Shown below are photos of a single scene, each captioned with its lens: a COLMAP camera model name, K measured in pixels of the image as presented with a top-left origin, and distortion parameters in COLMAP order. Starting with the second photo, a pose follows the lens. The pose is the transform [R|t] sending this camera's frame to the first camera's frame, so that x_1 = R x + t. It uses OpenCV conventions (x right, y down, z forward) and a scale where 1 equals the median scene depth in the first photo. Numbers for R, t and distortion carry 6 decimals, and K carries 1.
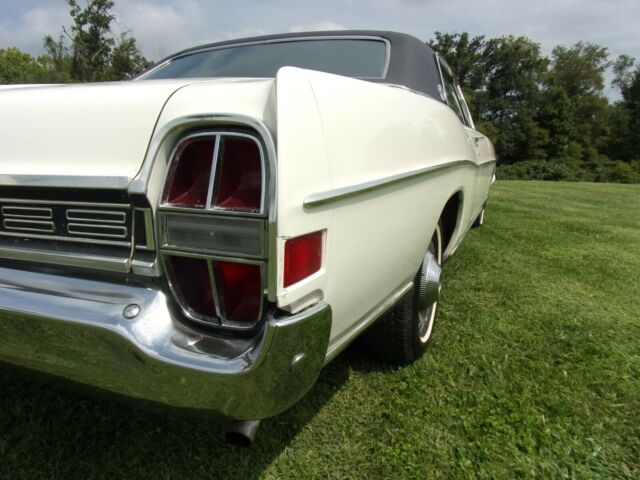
lens RADIAL K [[469.0, 0, 318.4], [0, 469.0, 236.9], [0, 0, 1]] dist [-0.037686, 0.029205]
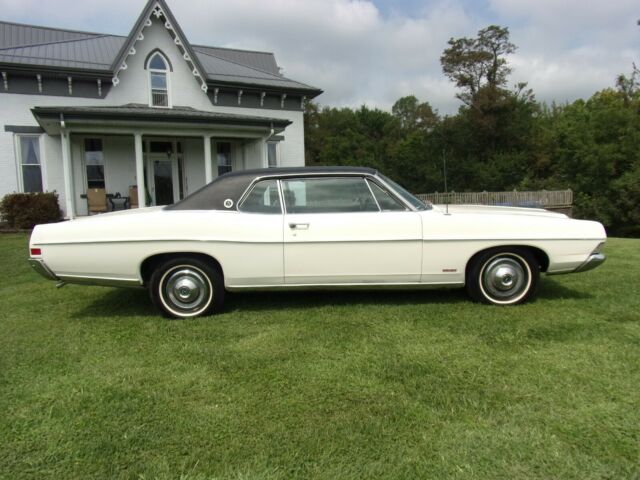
lens RADIAL K [[469.0, 0, 319.9], [0, 469.0, 241.6], [0, 0, 1]] dist [-0.037686, 0.029205]
pose [[0.413861, 0.098505, -0.904995, 0.083666], [-0.151367, 0.987736, 0.038290, -0.010629], [0.897668, 0.121140, 0.423696, 0.019439]]
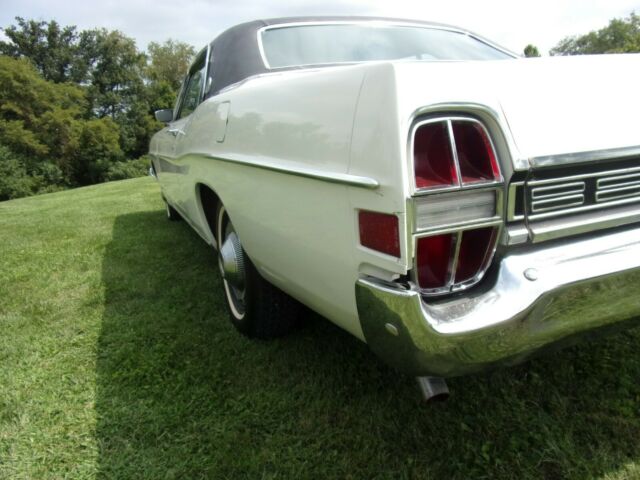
lens RADIAL K [[469.0, 0, 321.6], [0, 469.0, 241.3], [0, 0, 1]] dist [-0.037686, 0.029205]
pose [[0.697922, -0.219608, 0.681673, -0.033118], [0.206605, 0.973097, 0.101964, -0.002972], [-0.685726, 0.069674, 0.724518, 0.011002]]
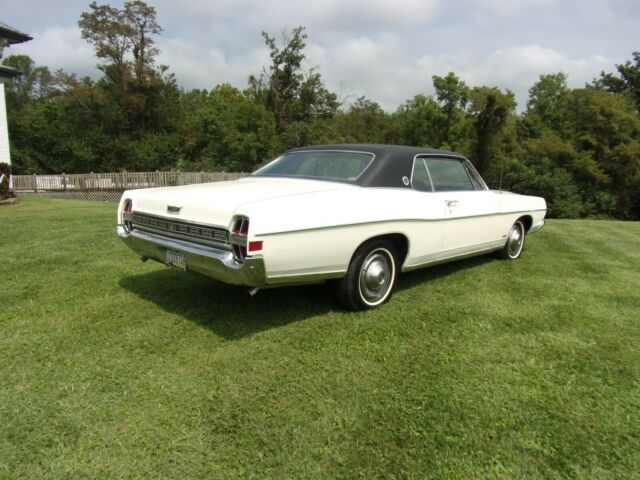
lens RADIAL K [[469.0, 0, 318.3], [0, 469.0, 239.4], [0, 0, 1]] dist [-0.037686, 0.029205]
pose [[0.933978, 0.079563, -0.348360, 0.023132], [-0.094057, 0.995256, -0.024865, 0.000353], [0.344730, 0.055989, 0.937031, -0.033770]]
